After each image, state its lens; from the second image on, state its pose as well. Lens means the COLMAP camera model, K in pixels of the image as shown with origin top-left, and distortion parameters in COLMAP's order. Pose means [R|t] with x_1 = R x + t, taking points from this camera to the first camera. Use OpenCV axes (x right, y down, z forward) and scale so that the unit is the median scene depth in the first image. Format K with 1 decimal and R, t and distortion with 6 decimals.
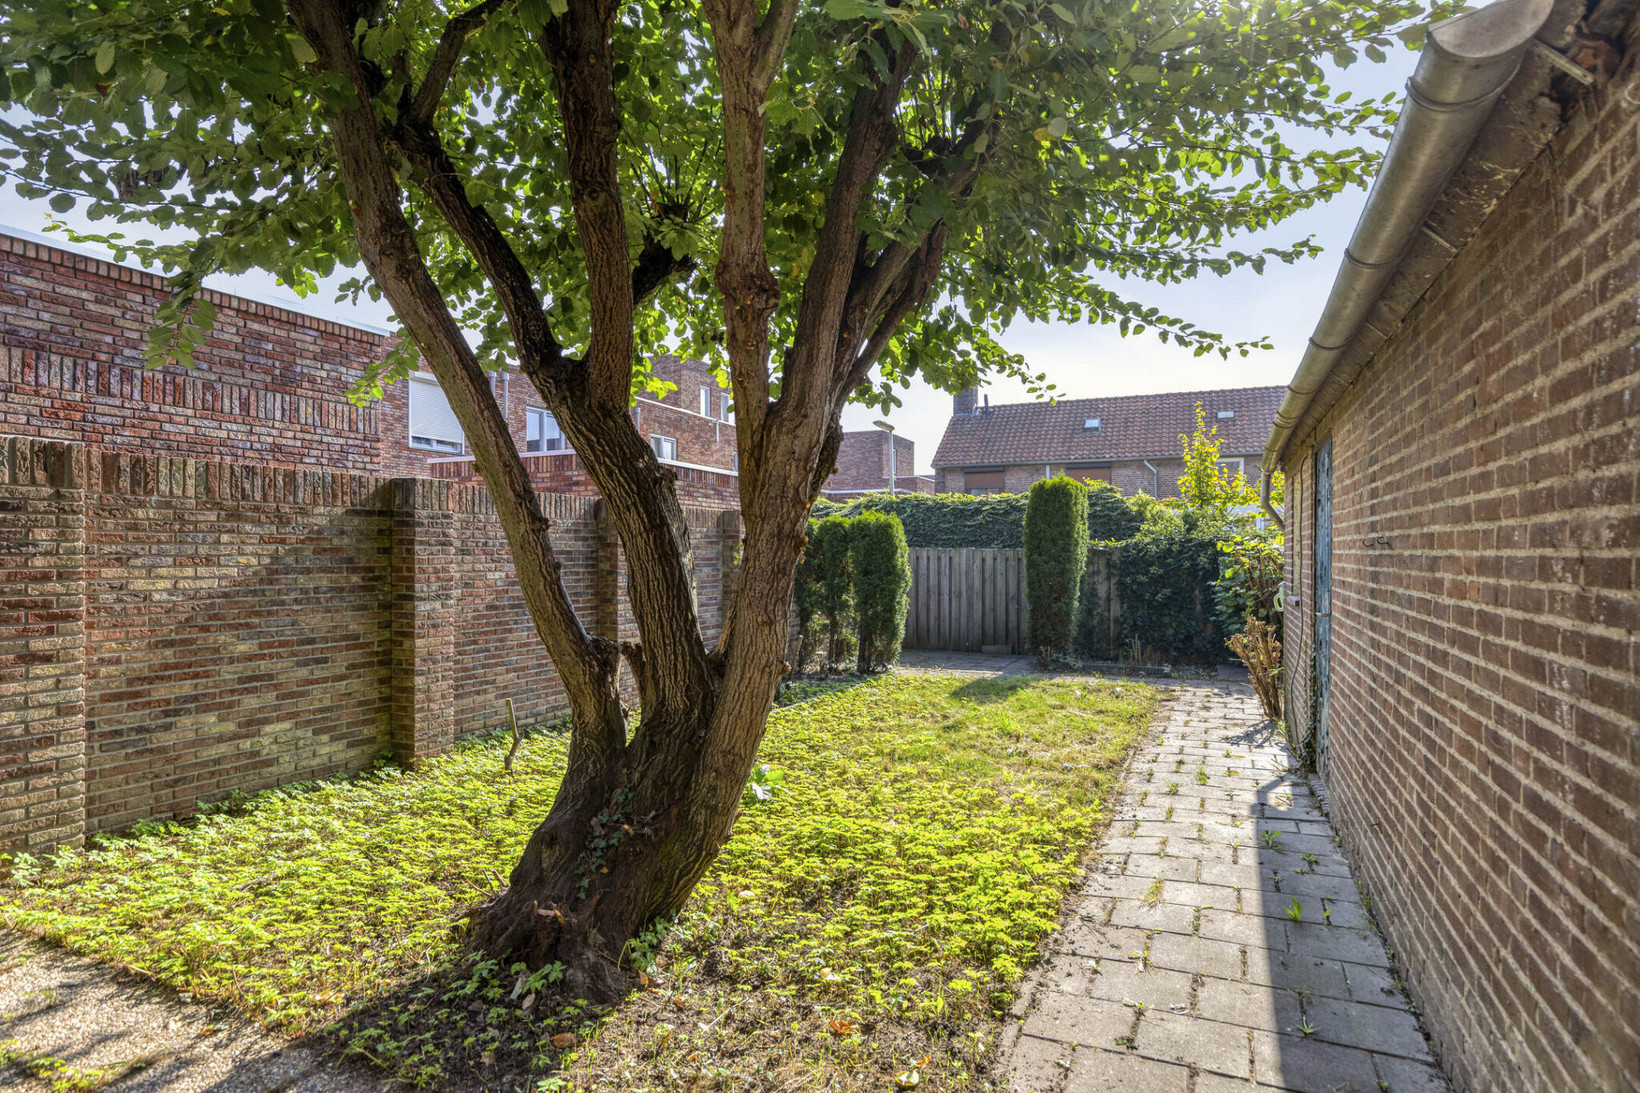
lens RADIAL K [[853.1, 0, 822.6], [0, 853.1, 552.7], [0, 0, 1]] dist [0.001941, -0.000126]
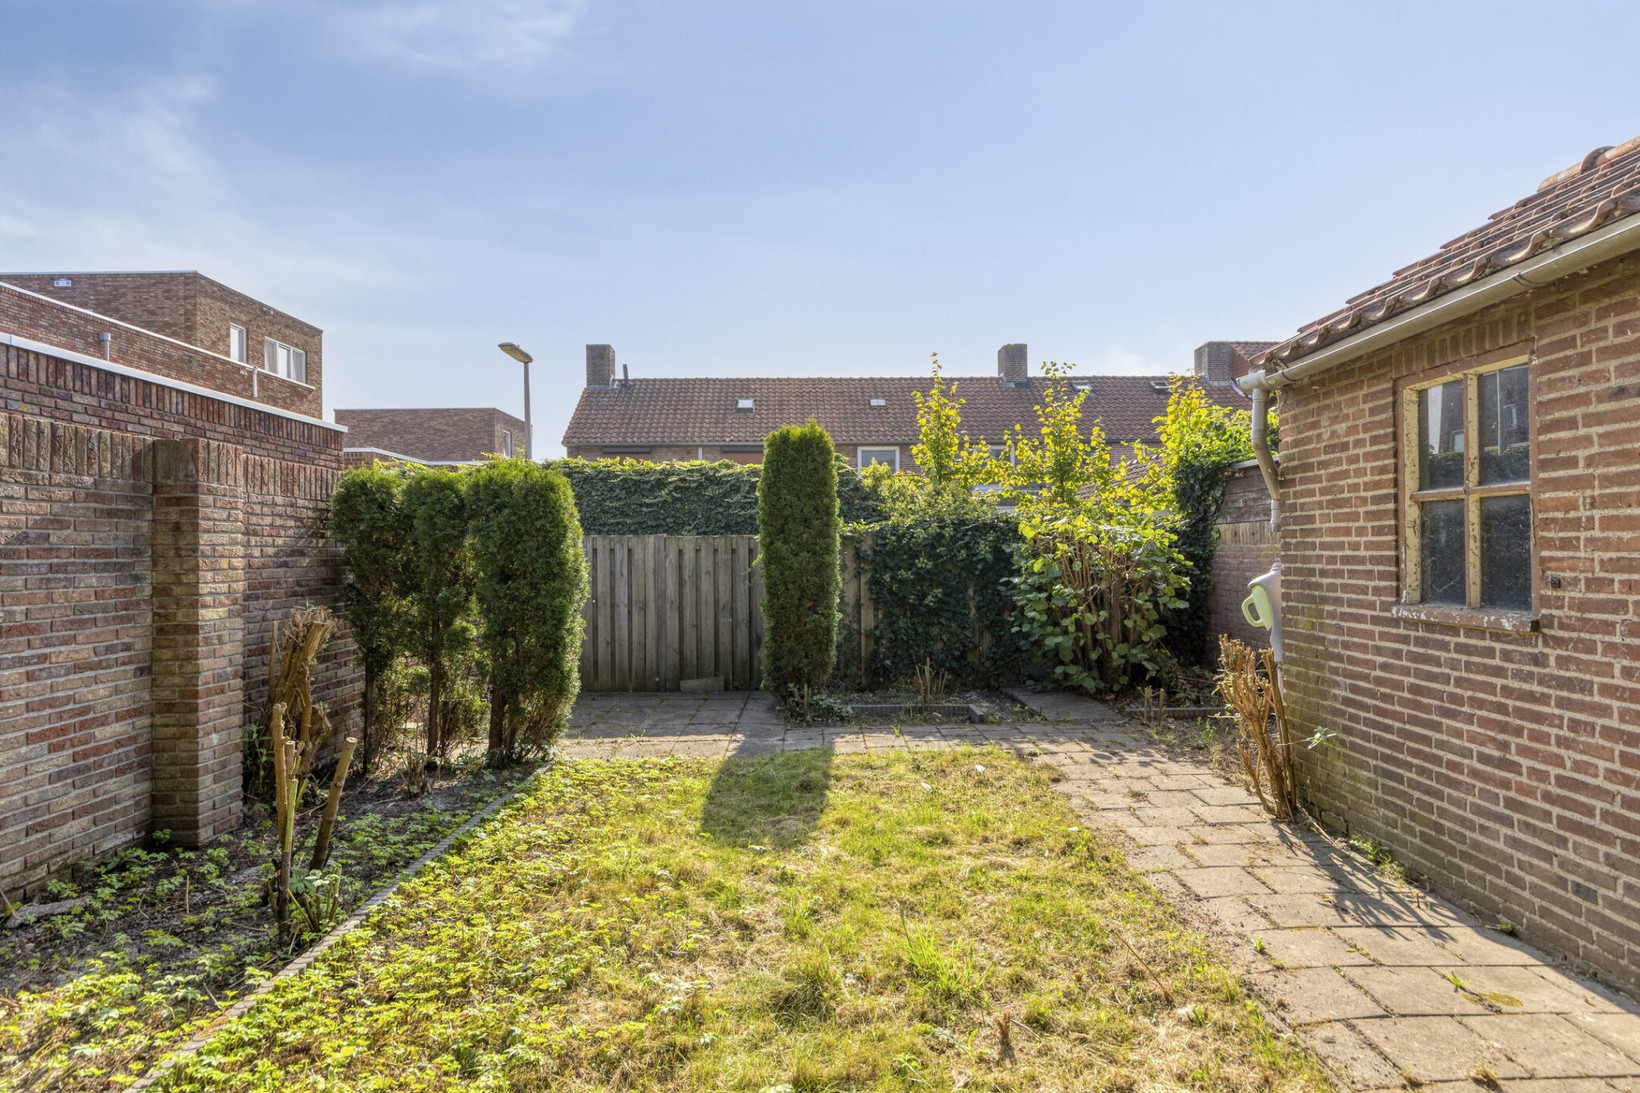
lens RADIAL K [[853.1, 0, 822.6], [0, 853.1, 552.7], [0, 0, 1]] dist [0.001941, -0.000126]
pose [[0.904550, -0.011118, 0.426223, 0.004350], [0.009748, 0.999938, 0.005396, 0.007870], [-0.426256, -0.000726, 0.904602, 0.435257]]
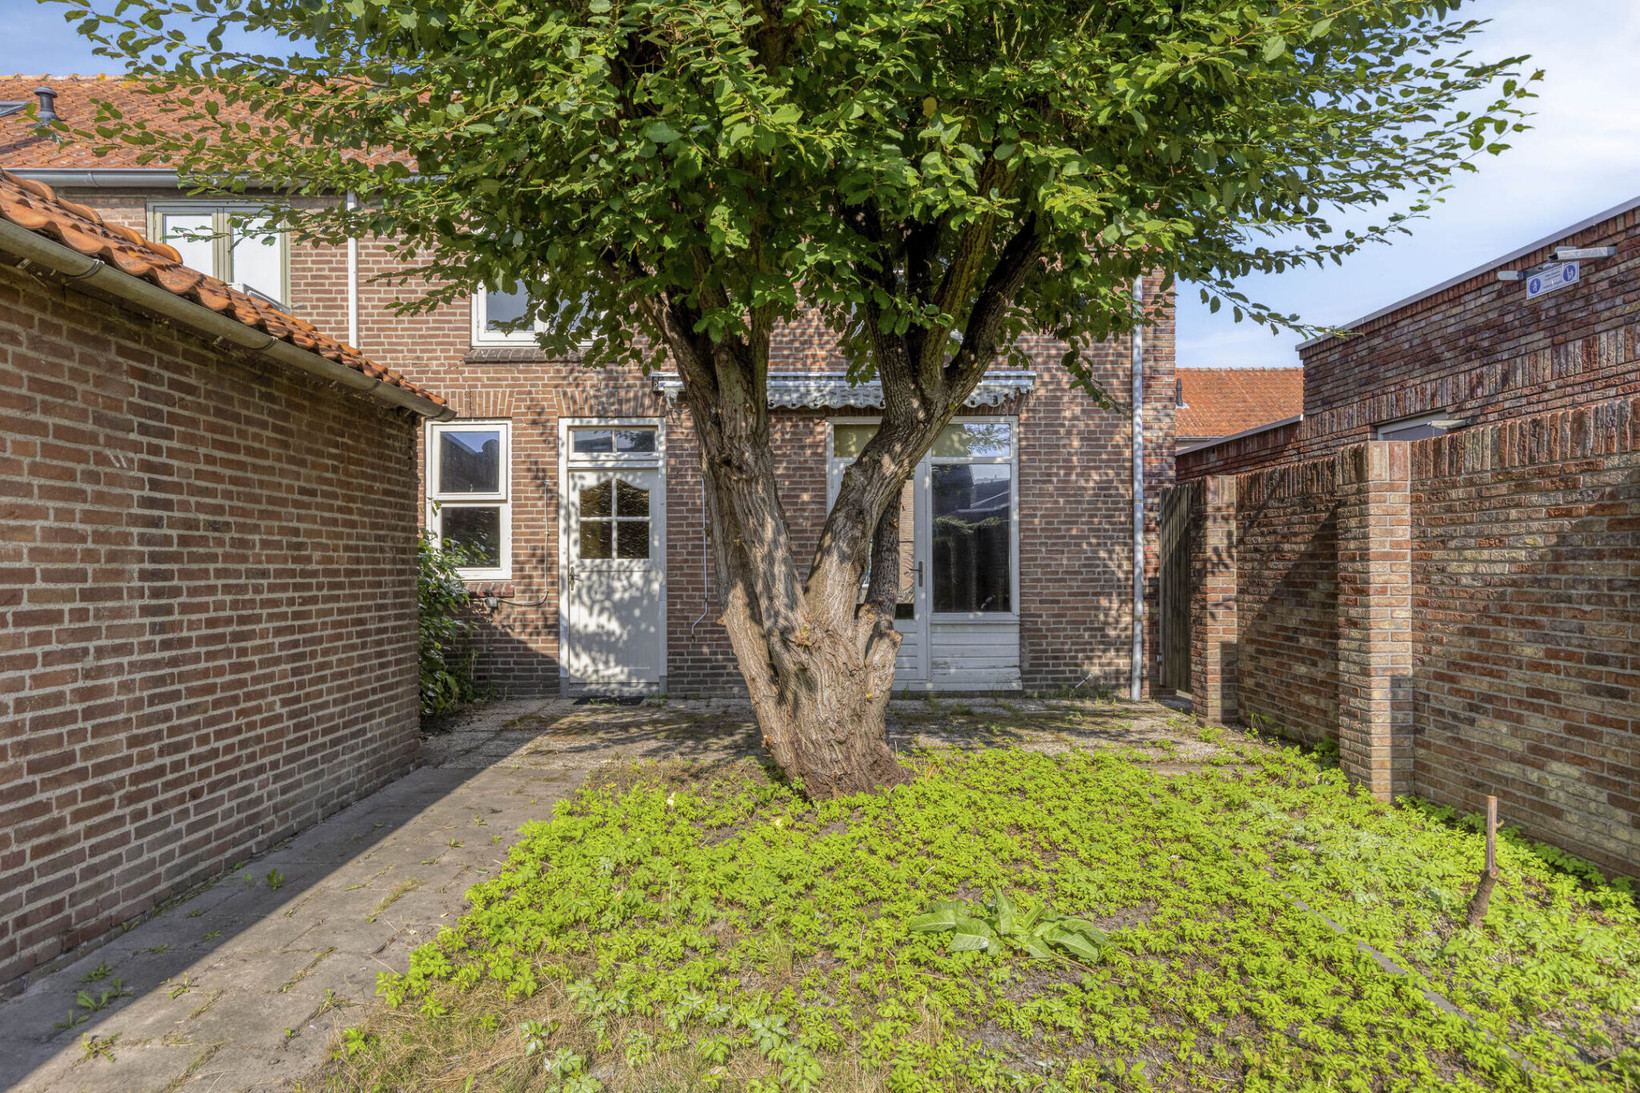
lens RADIAL K [[989.9, 0, 817.6], [0, 989.9, 563.2], [0, 0, 1]] dist [0.009530, -0.000617]
pose [[-0.904761, 0.002826, -0.425910, 0.142663], [0.004181, 0.999989, -0.002246, 0.013475], [0.425899, -0.003813, -0.904763, 0.717754]]
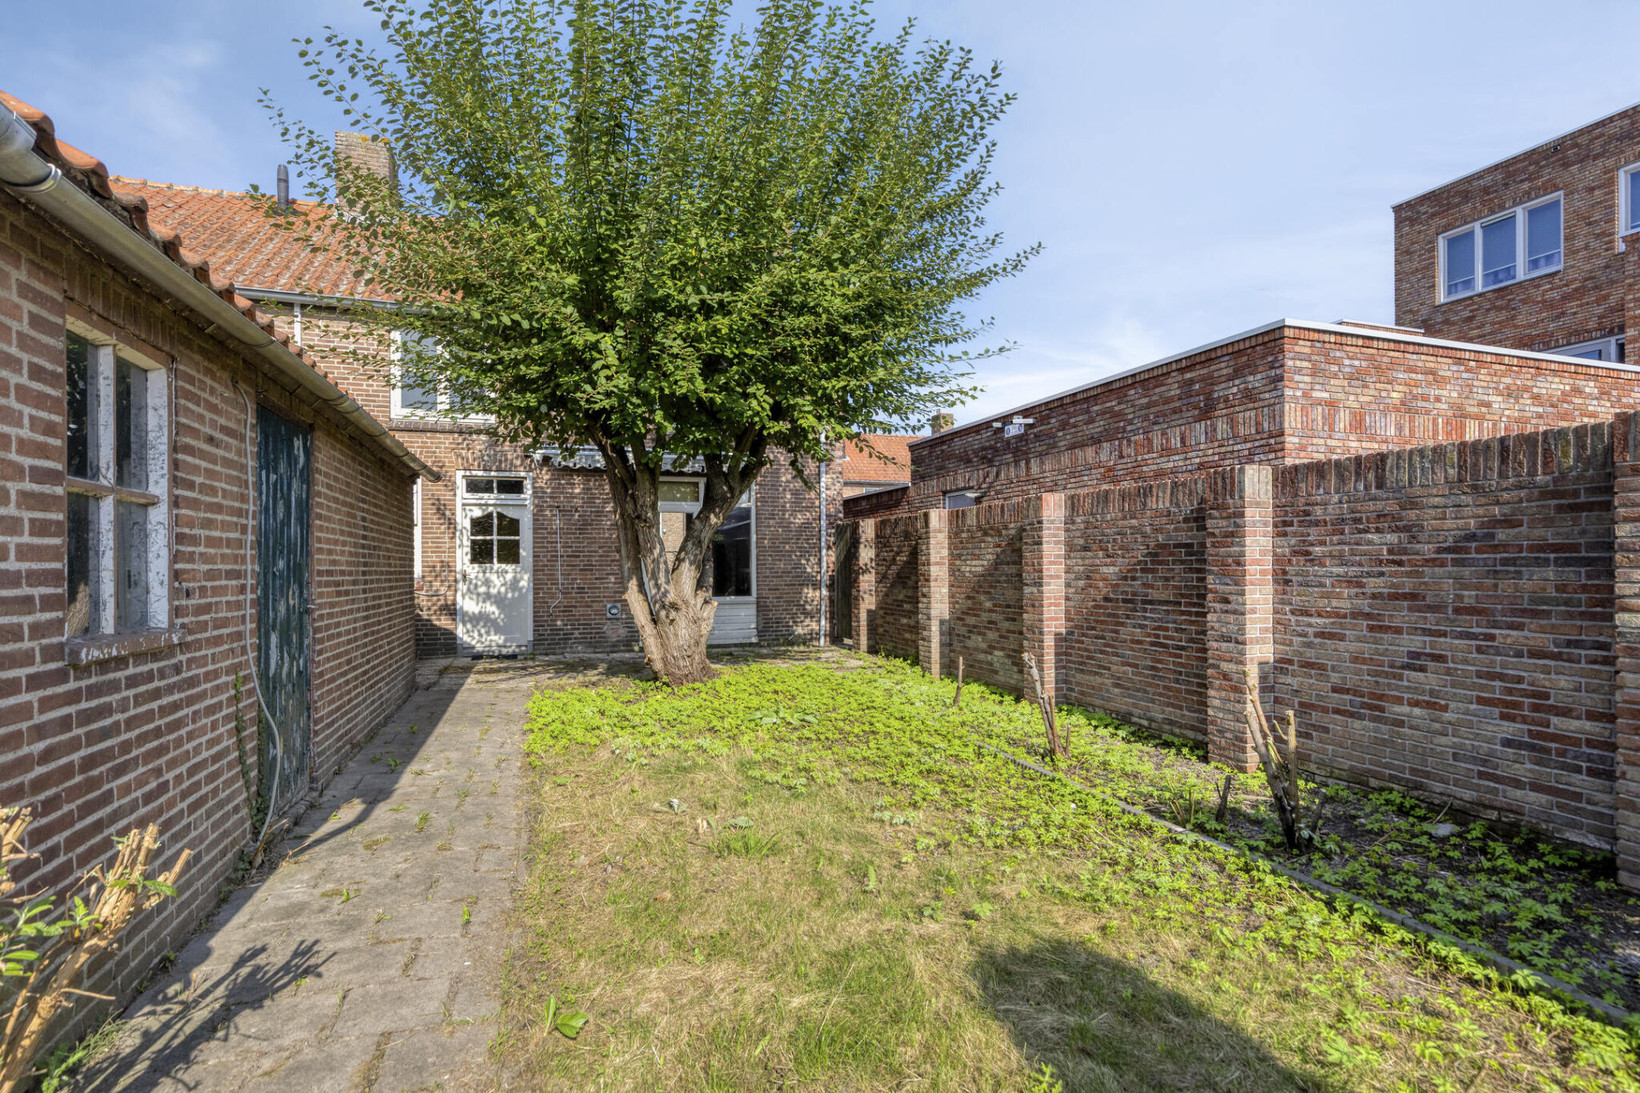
lens RADIAL K [[803.1, 0, 818.6], [0, 803.1, 558.7], [0, 0, 1]] dist [0.000188, 0.000430]
pose [[-0.724759, -0.003342, -0.688994, 0.358504], [0.005830, 0.999923, -0.010983, 0.013710], [0.688977, -0.011976, -0.724684, 0.925725]]
